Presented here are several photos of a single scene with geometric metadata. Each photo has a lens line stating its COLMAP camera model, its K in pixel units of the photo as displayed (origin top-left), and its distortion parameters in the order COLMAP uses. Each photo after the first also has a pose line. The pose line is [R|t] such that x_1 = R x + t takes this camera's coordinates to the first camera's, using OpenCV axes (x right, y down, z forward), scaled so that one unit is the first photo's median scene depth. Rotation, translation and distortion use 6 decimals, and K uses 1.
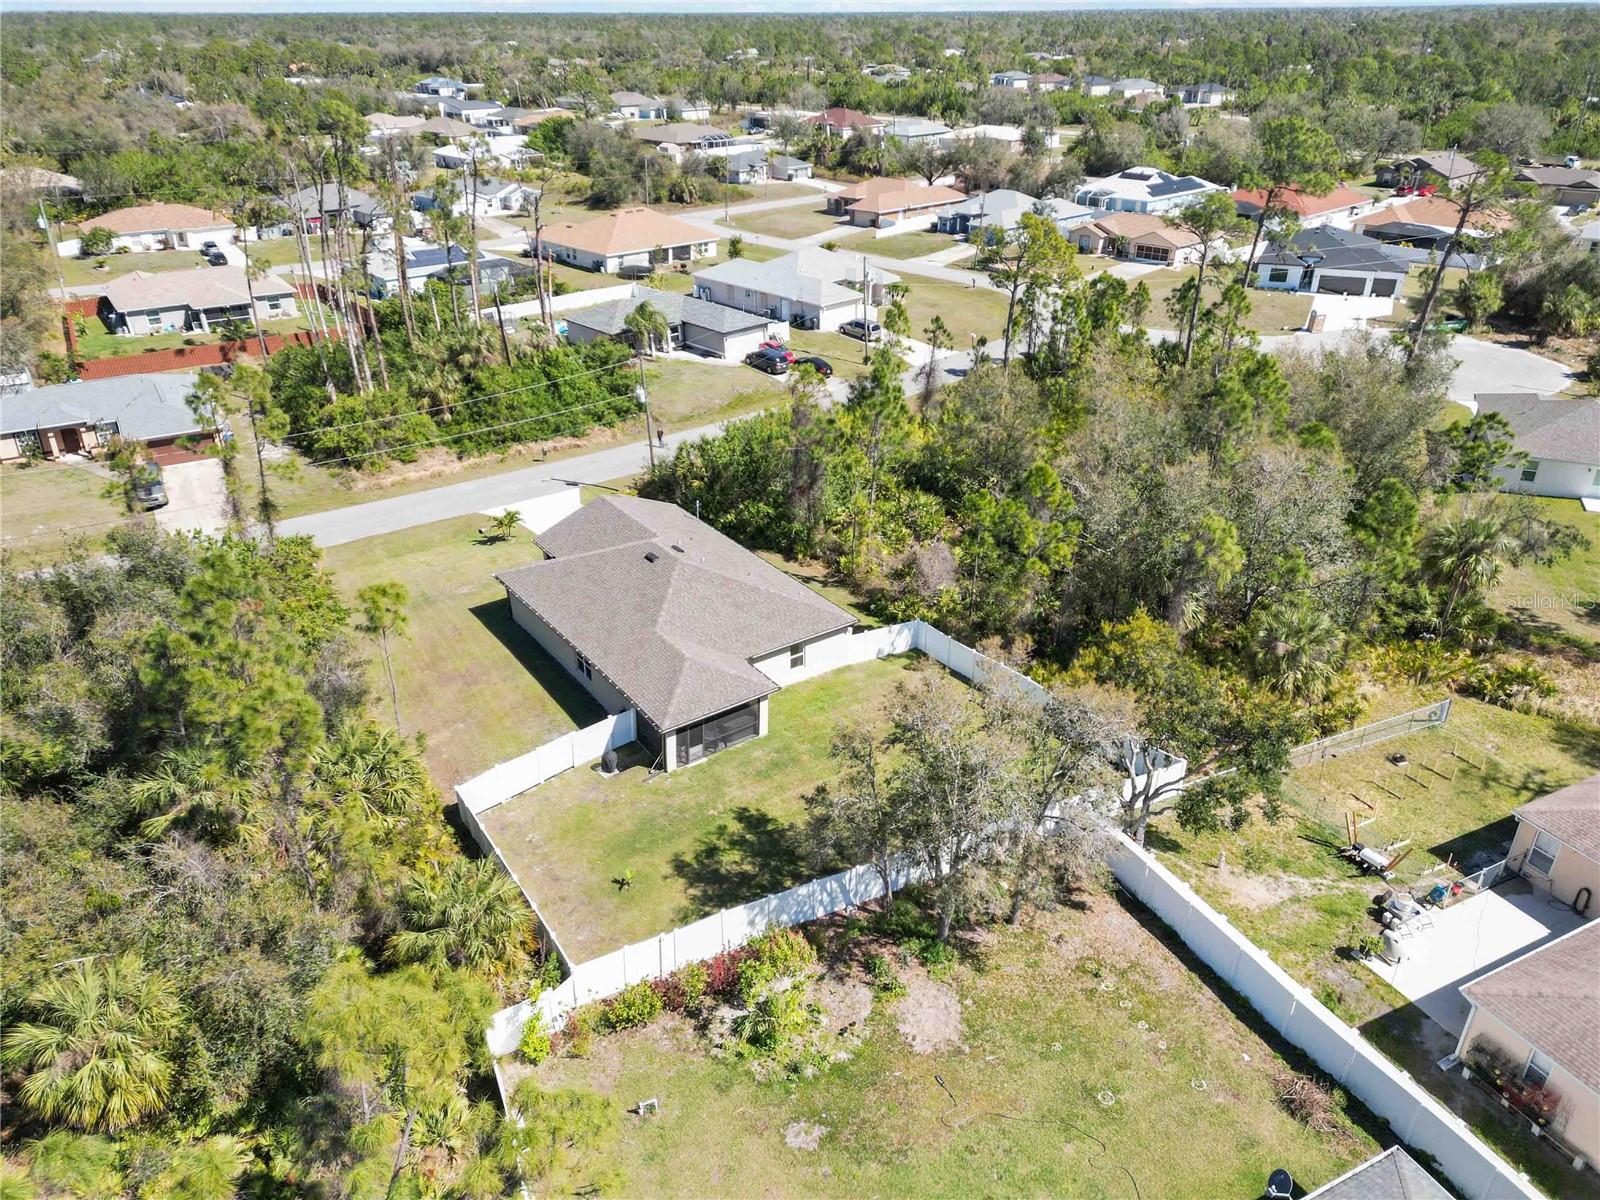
lens RADIAL K [[1087.1, 0, 805.1], [0, 1087.1, 607.9], [0, 0, 1]] dist [0.017540, -0.004224]
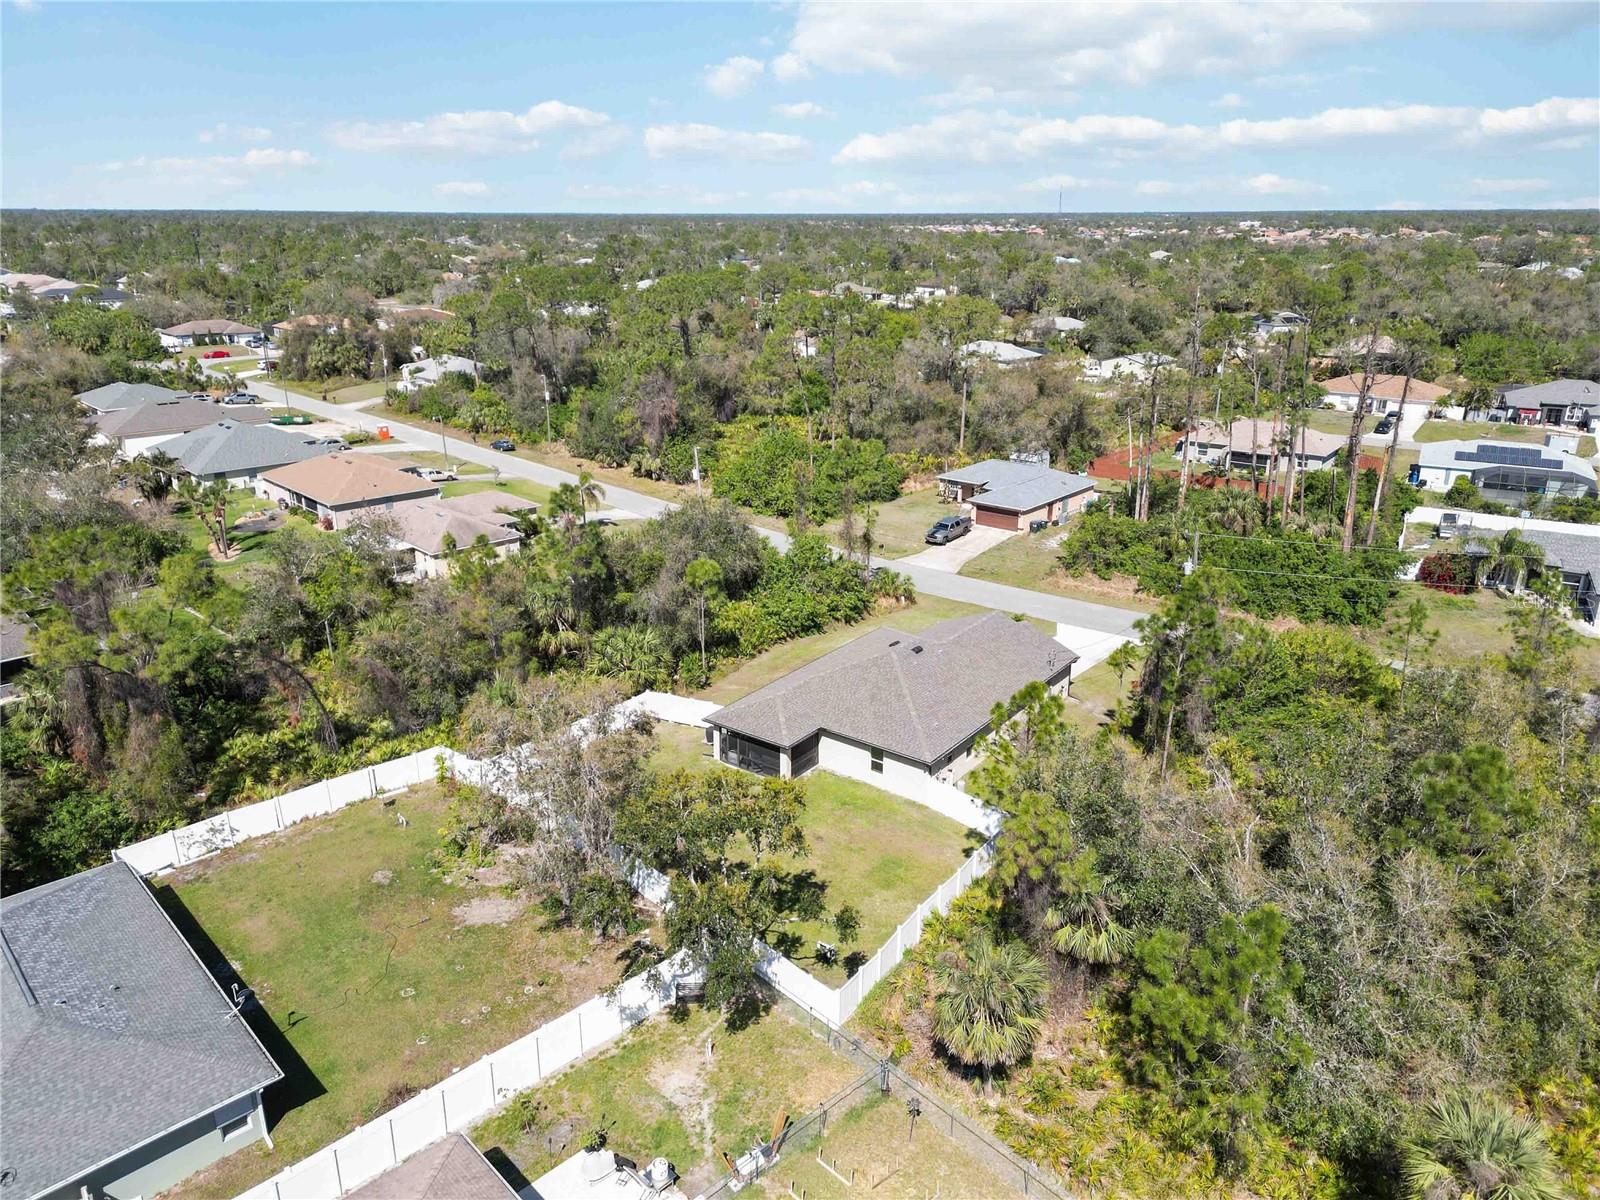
lens RADIAL K [[1087.1, 0, 805.1], [0, 1087.1, 607.9], [0, 0, 1]] dist [0.017540, -0.004224]
pose [[0.306303, 0.315316, -0.898195, 0.742939], [-0.447970, 0.880287, 0.156262, -0.188858], [0.839941, 0.354500, 0.410887, 0.365119]]
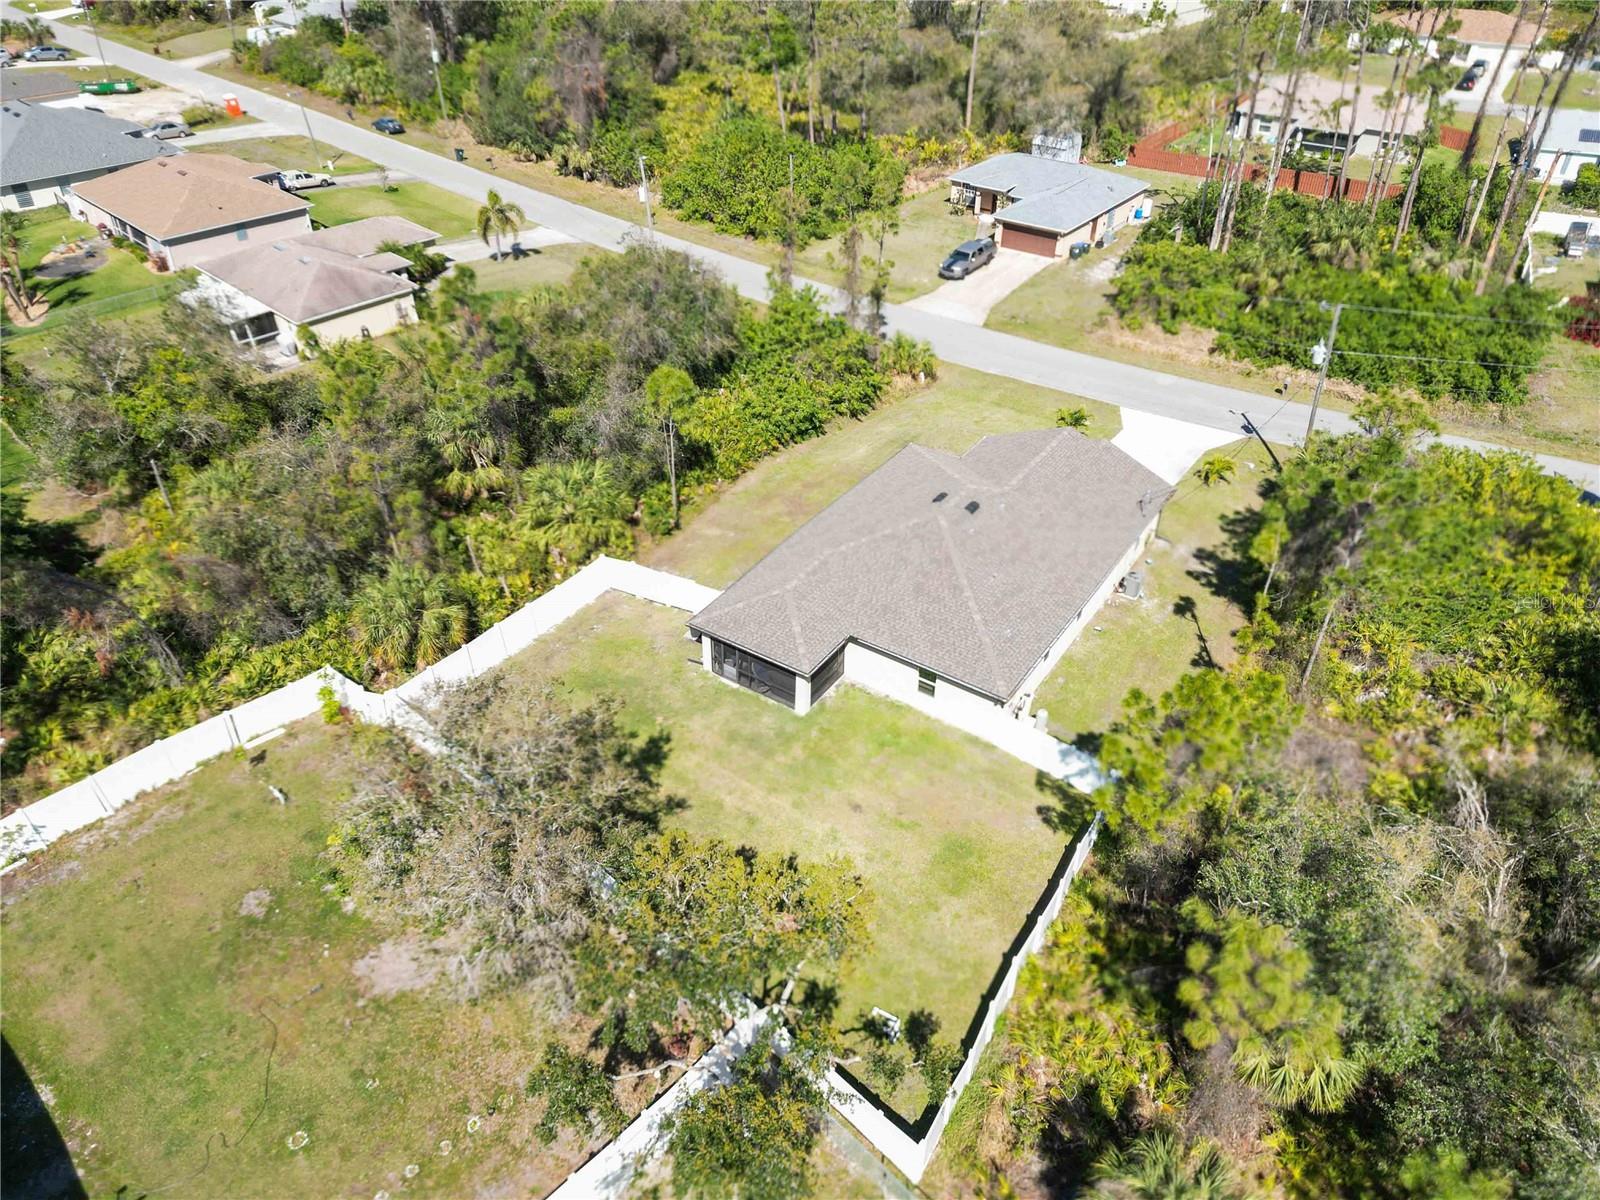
lens RADIAL K [[1112.4, 0, 800.0], [0, 1112.4, 600.0], [0, 0, 1]] dist [0.010789, -0.000314]
pose [[0.348594, 0.553446, -0.756426, 0.449817], [-0.439180, 0.809418, 0.389825, -0.233763], [0.828012, 0.196317, 0.525220, 0.400587]]
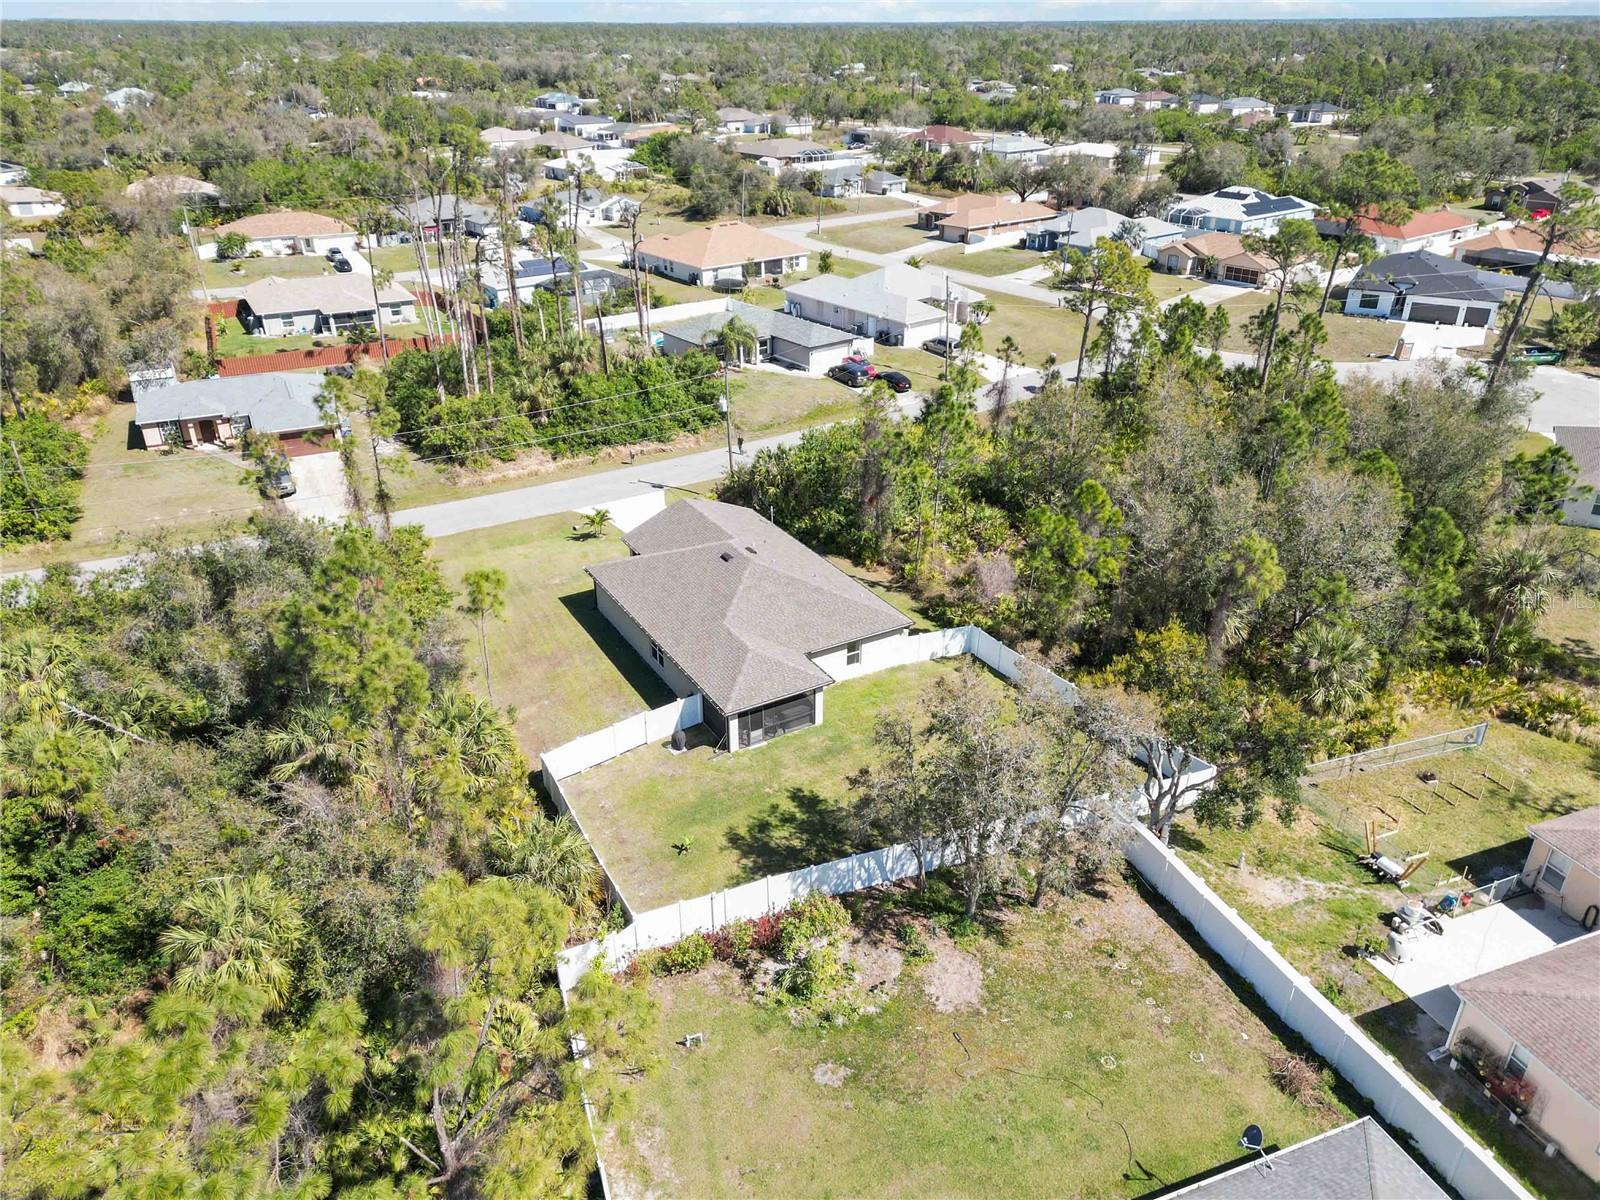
lens RADIAL K [[1094.5, 0, 804.7], [0, 1094.5, 601.0], [0, 0, 1]] dist [0.006335, -0.001763]
pose [[0.996091, 0.041748, -0.077848, 0.020296], [-0.042935, 0.998985, -0.013636, 0.008106], [0.077199, 0.016926, 0.996872, -0.065570]]
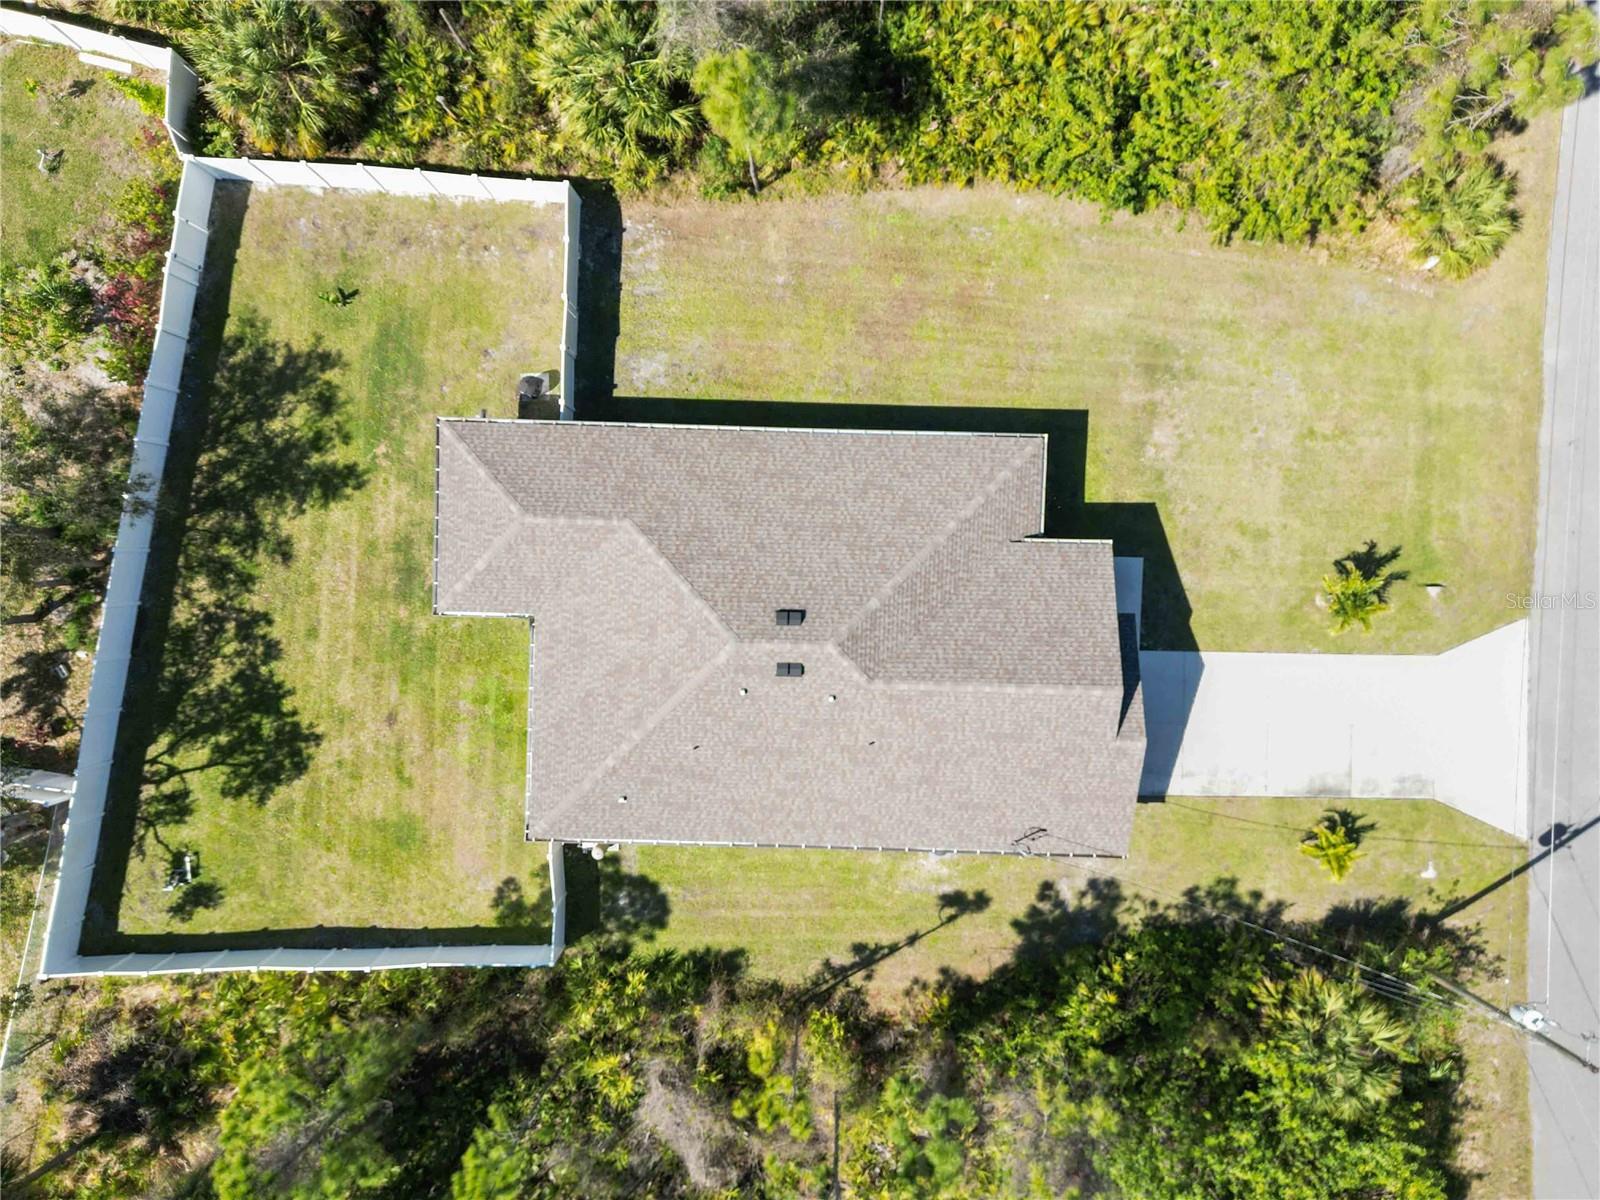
lens RADIAL K [[1126.4, 0, 796.8], [0, 1126.4, 597.8], [0, 0, 1]] dist [0.025880, -0.004578]
pose [[-0.607624, 0.794059, 0.016230, -0.137053], [-0.385806, -0.312963, 0.867876, -0.472975], [0.694224, 0.521081, 0.496516, 0.605686]]
